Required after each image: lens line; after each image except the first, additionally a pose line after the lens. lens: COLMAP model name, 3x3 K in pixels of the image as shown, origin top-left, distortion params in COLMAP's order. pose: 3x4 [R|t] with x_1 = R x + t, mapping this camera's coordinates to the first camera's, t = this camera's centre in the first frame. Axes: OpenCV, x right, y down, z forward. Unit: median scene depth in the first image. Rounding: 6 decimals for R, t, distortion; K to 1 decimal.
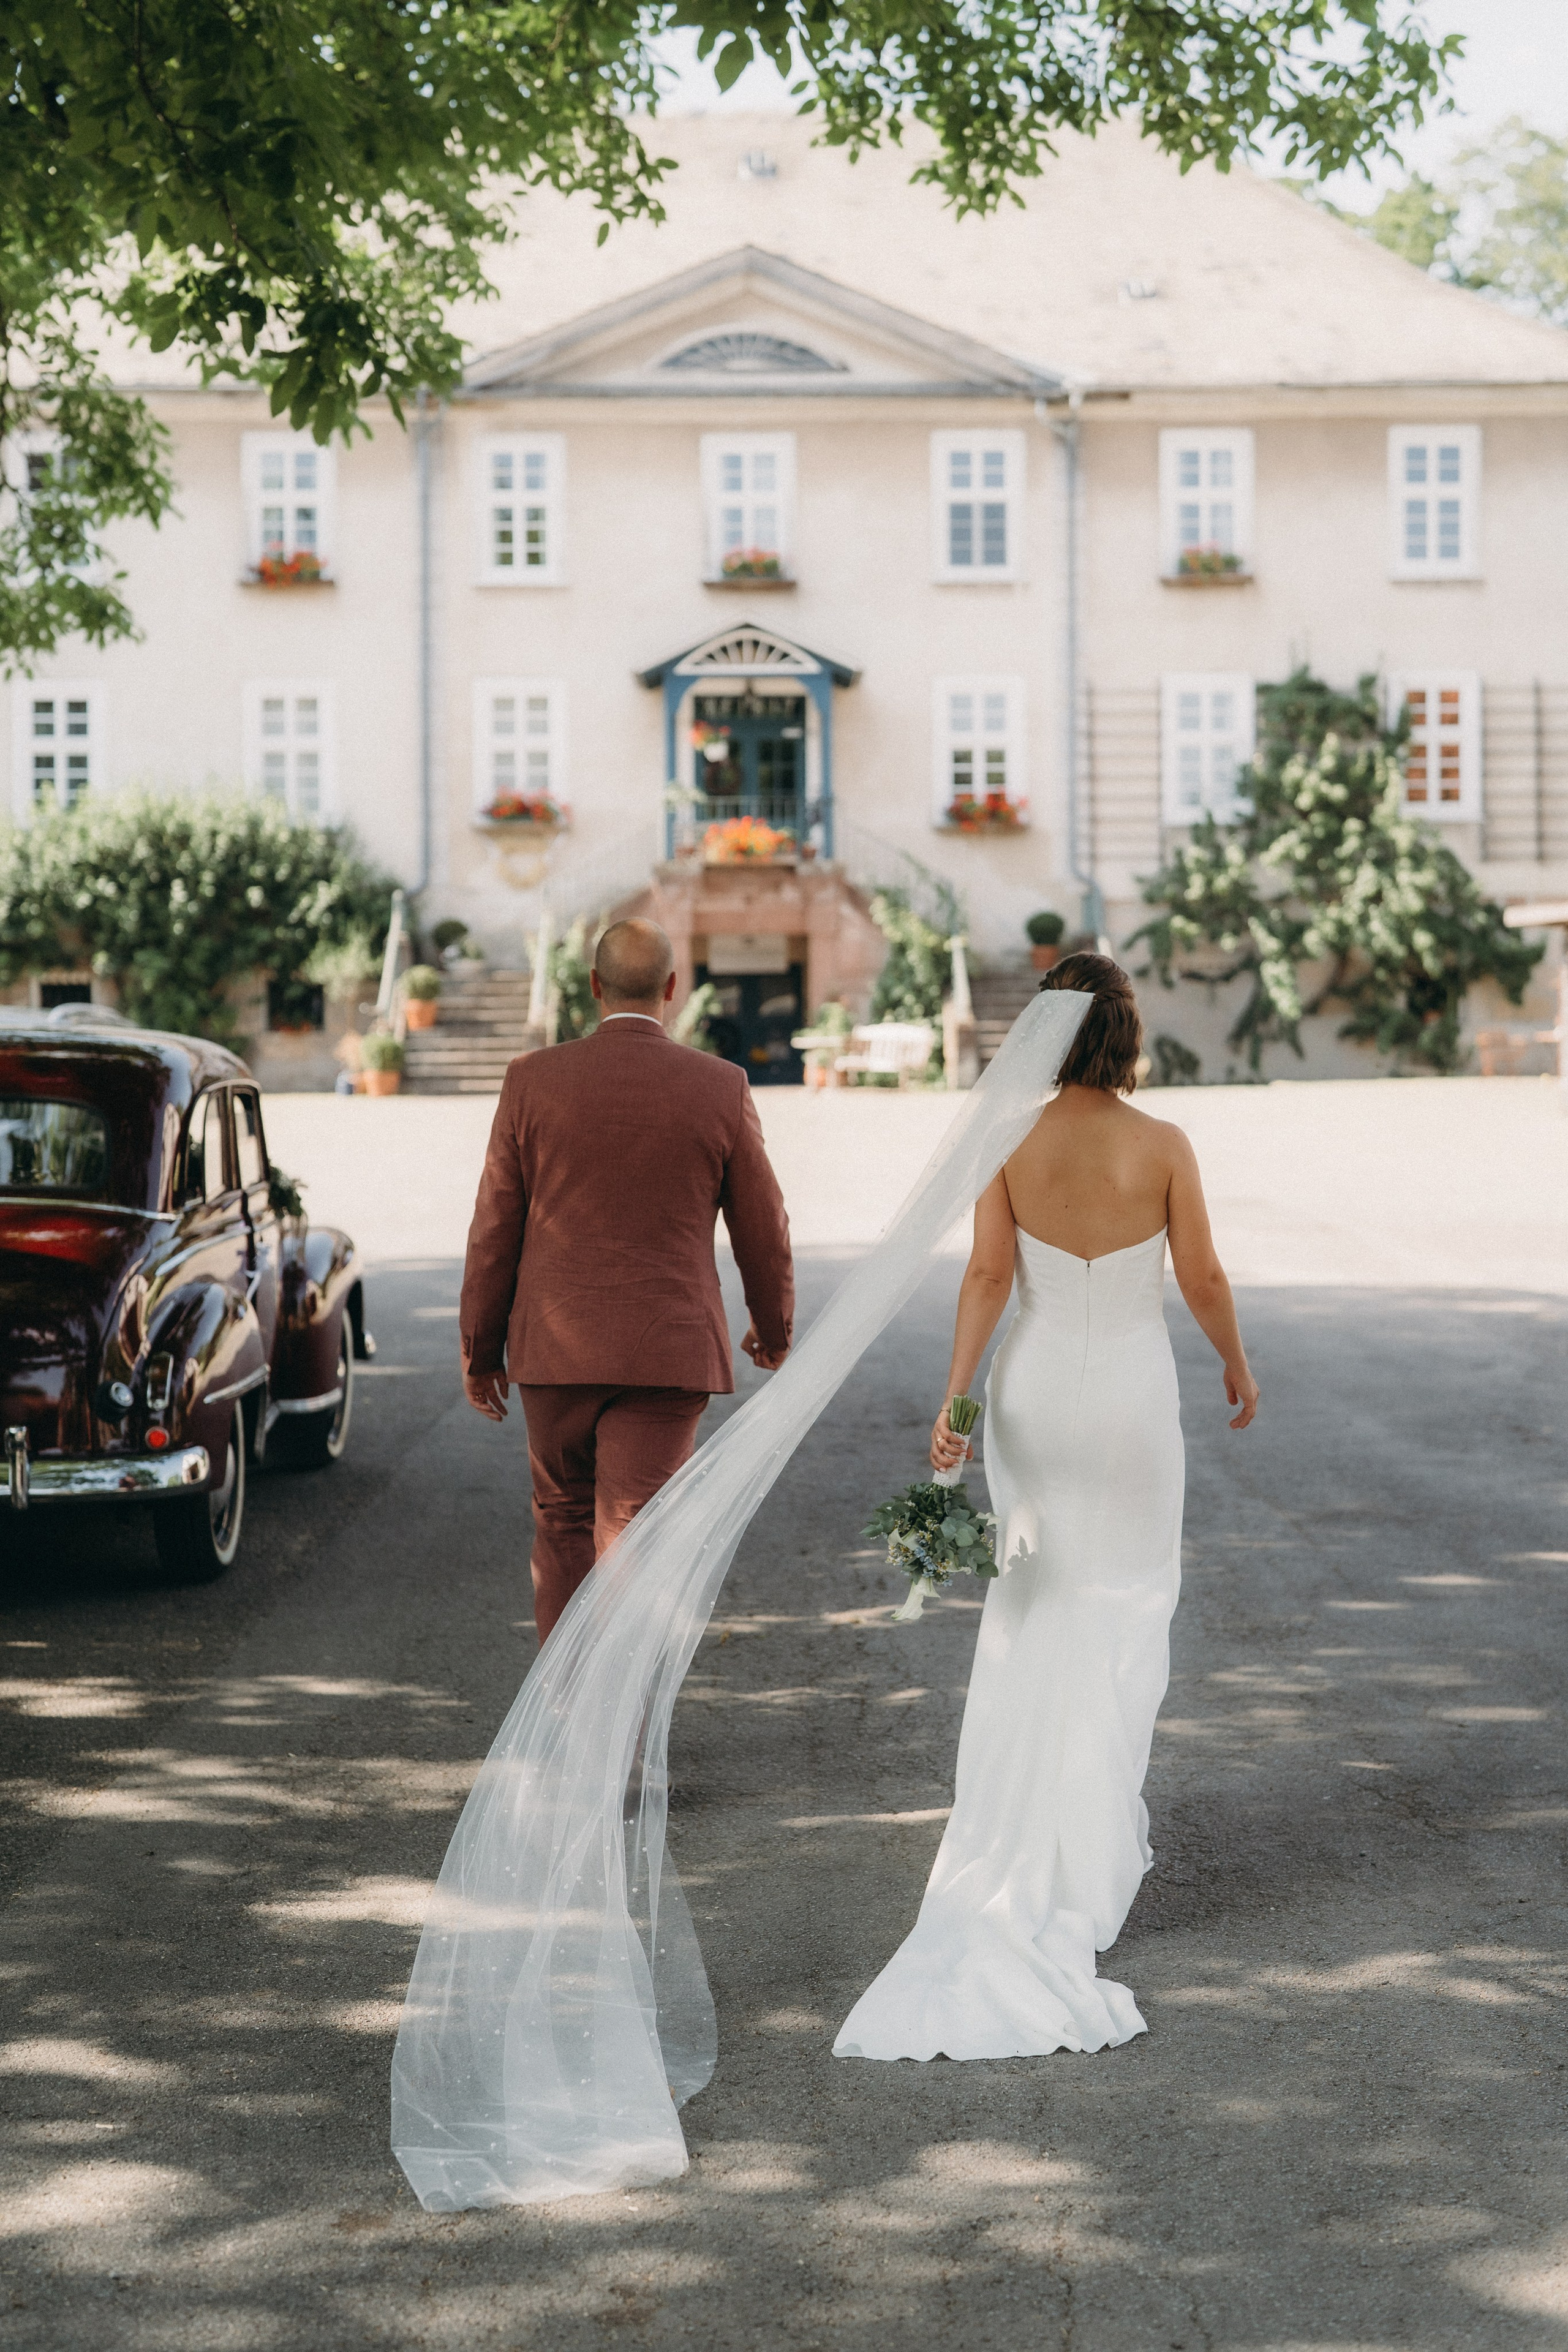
lens RADIAL K [[3205.1, 0, 790.9], [0, 3205.1, 1096.2], [0, 0, 1]] dist [0.004626, -0.005323]
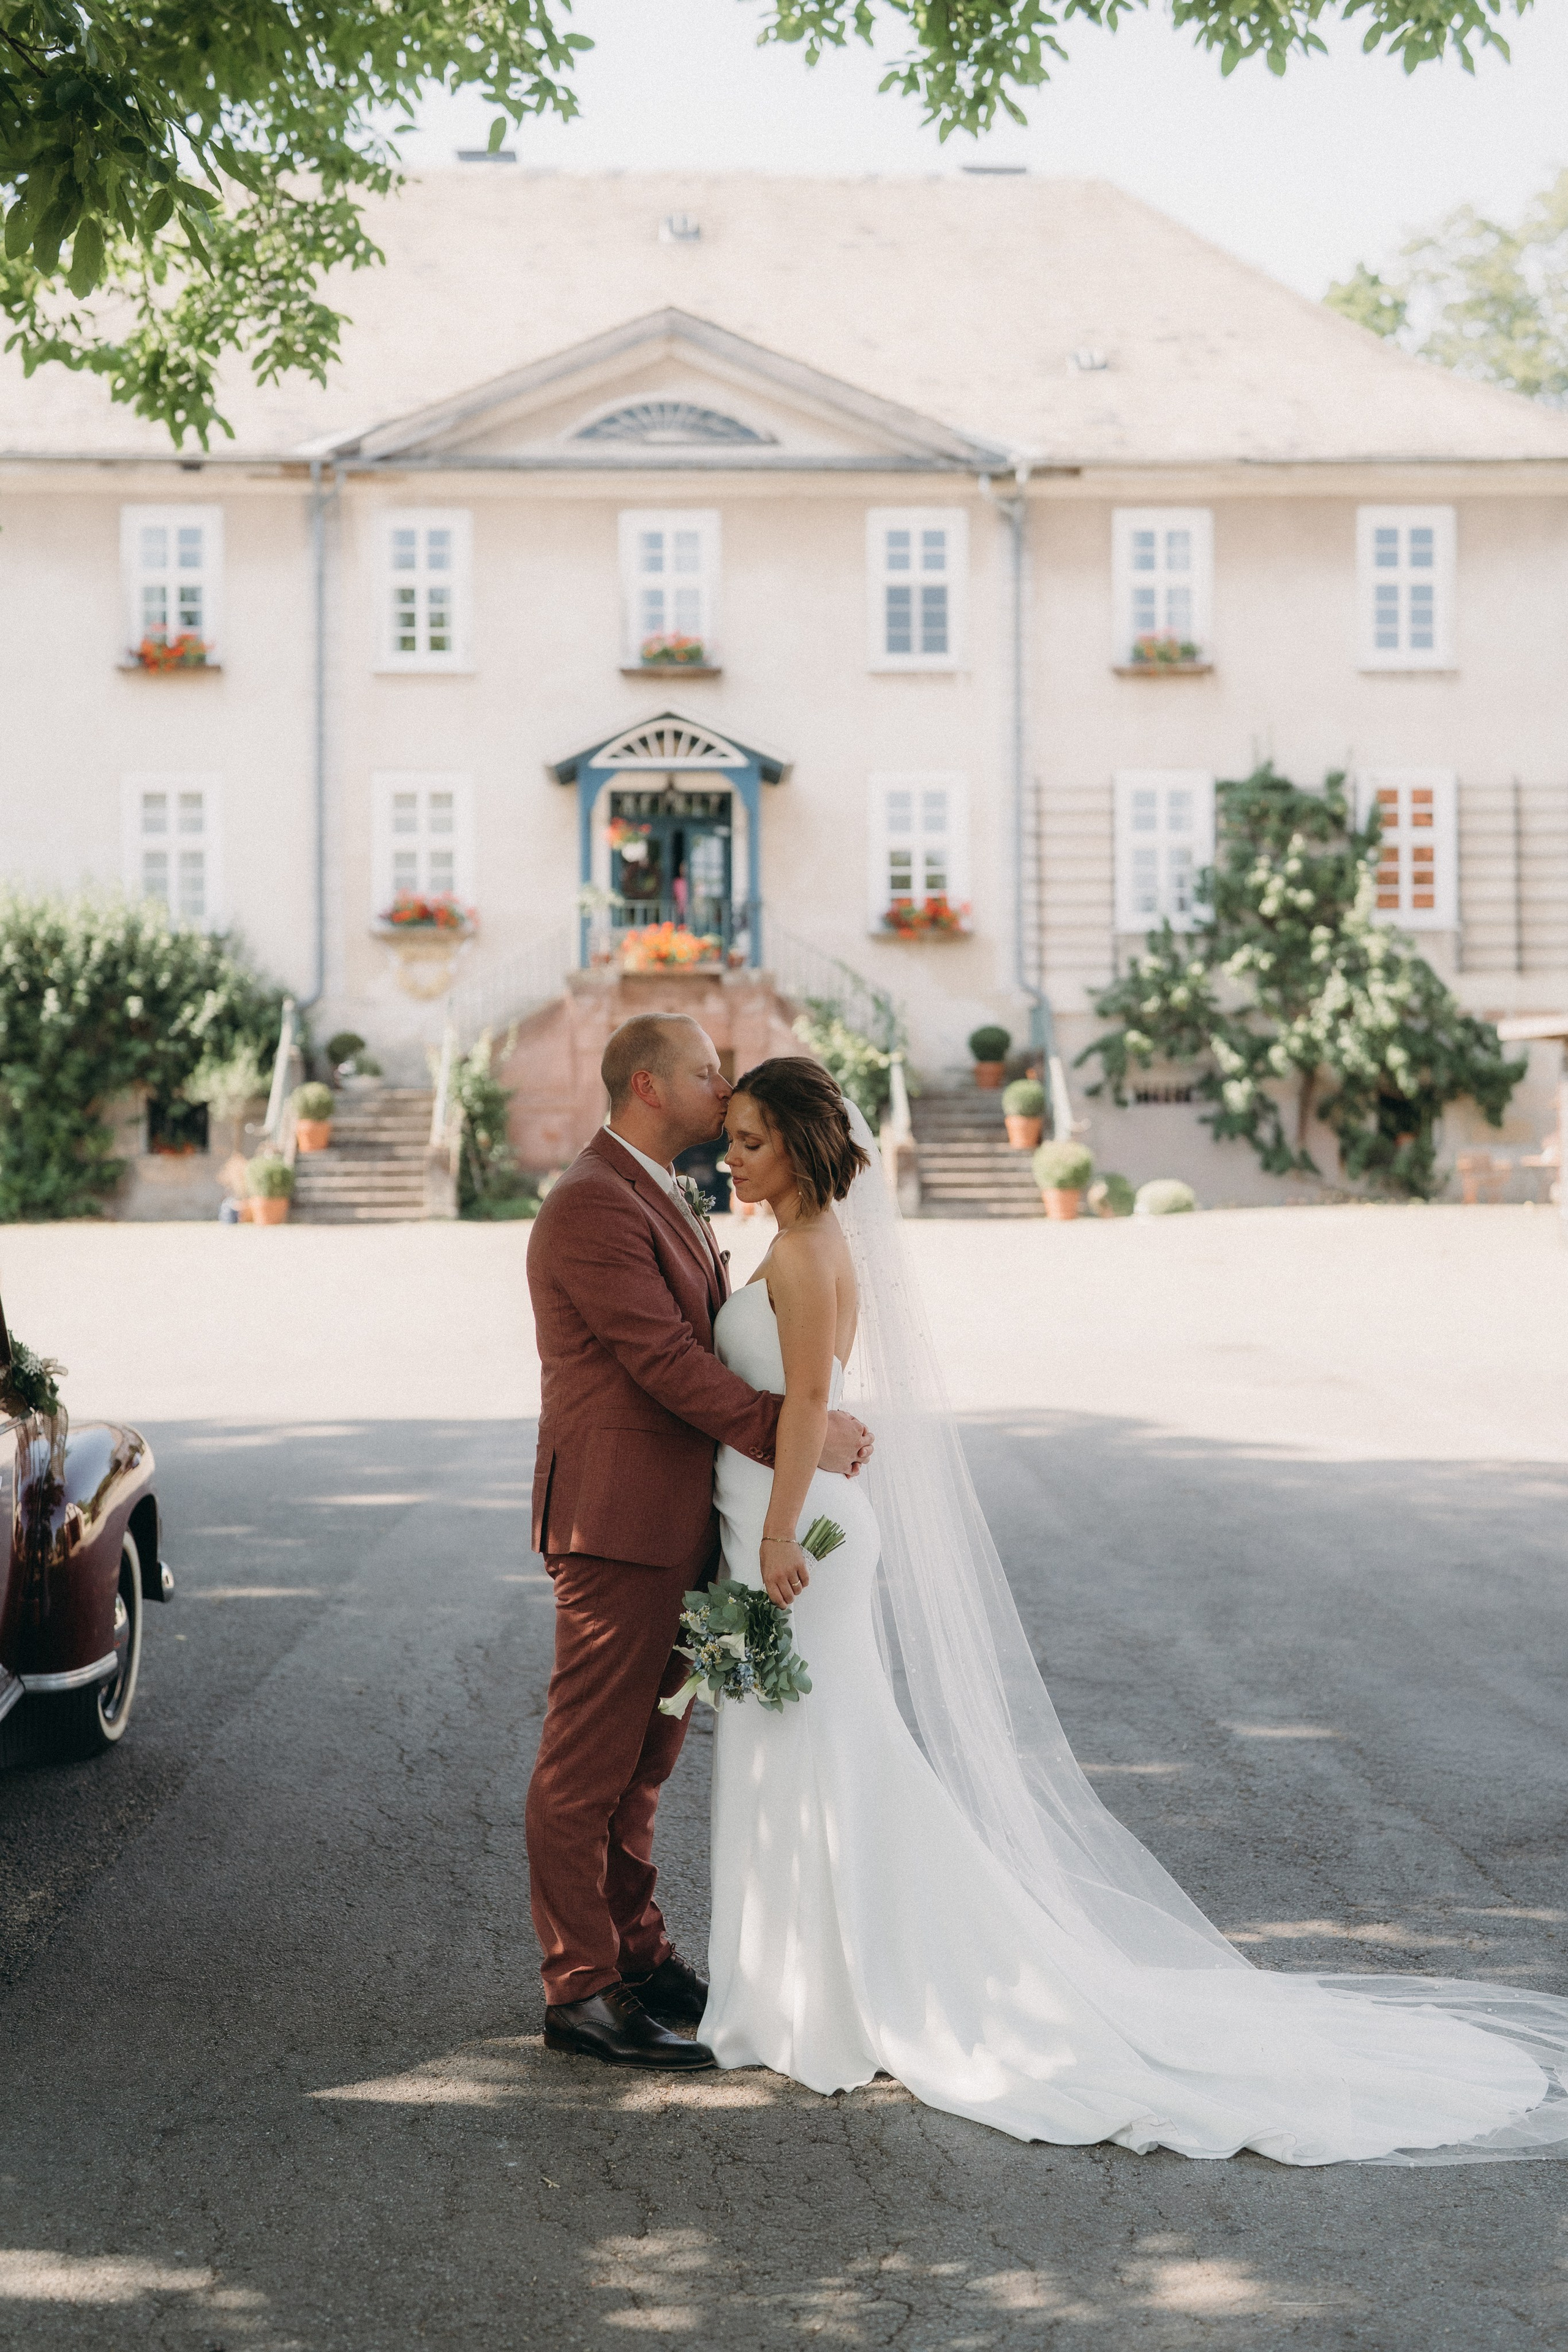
lens RADIAL K [[3245.7, 0, 784.0], [0, 3245.7, 1176.0], [0, 0, 1]] dist [-0.010575, 0.023470]
pose [[0.999725, 0.000919, 0.023446, -0.002105], [-0.000577, 0.999894, -0.014572, -0.000349], [-0.023457, 0.014555, 0.999619, 0.064387]]
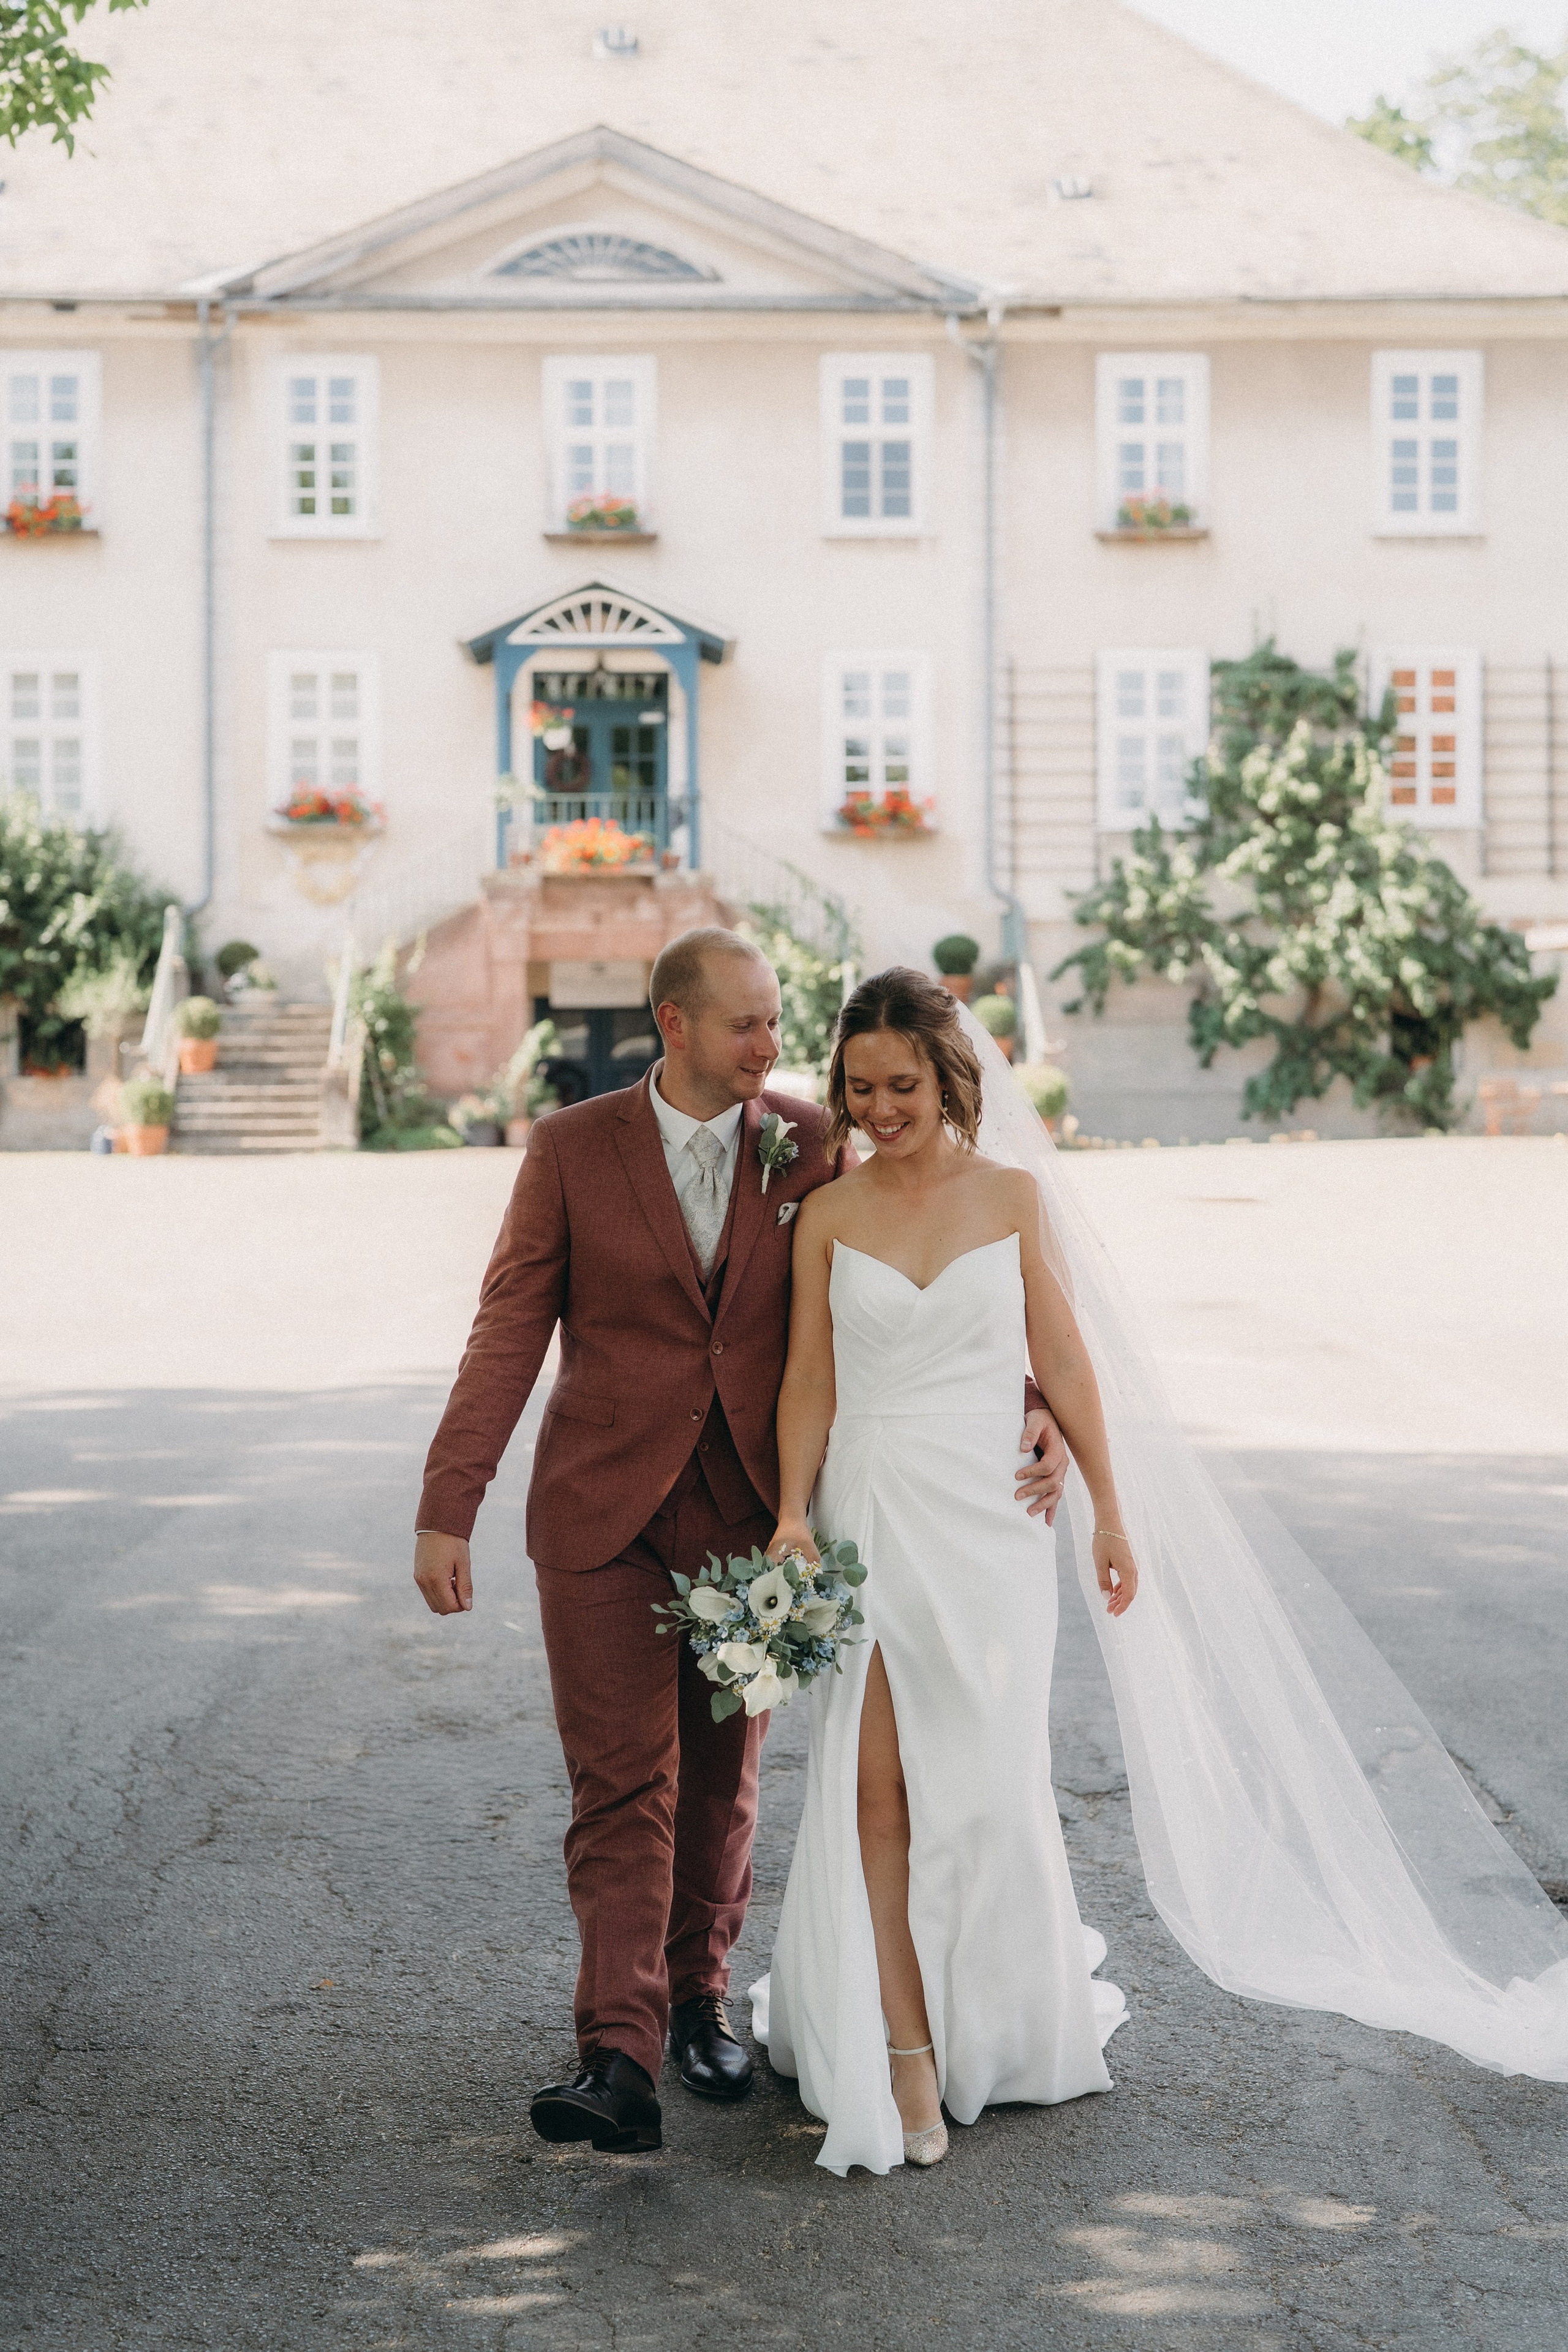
lens RADIAL K [[3443.3, 0, 710.0], [0, 3443.3, 1177.2], [0, 0, 1]] dist [-0.010168, 0.074446]
pose [[0.999970, 0.003473, 0.006907, 0.009871], [-0.003529, 0.999962, 0.008023, -0.001745], [-0.006879, -0.008047, 0.999944, 0.110152]]
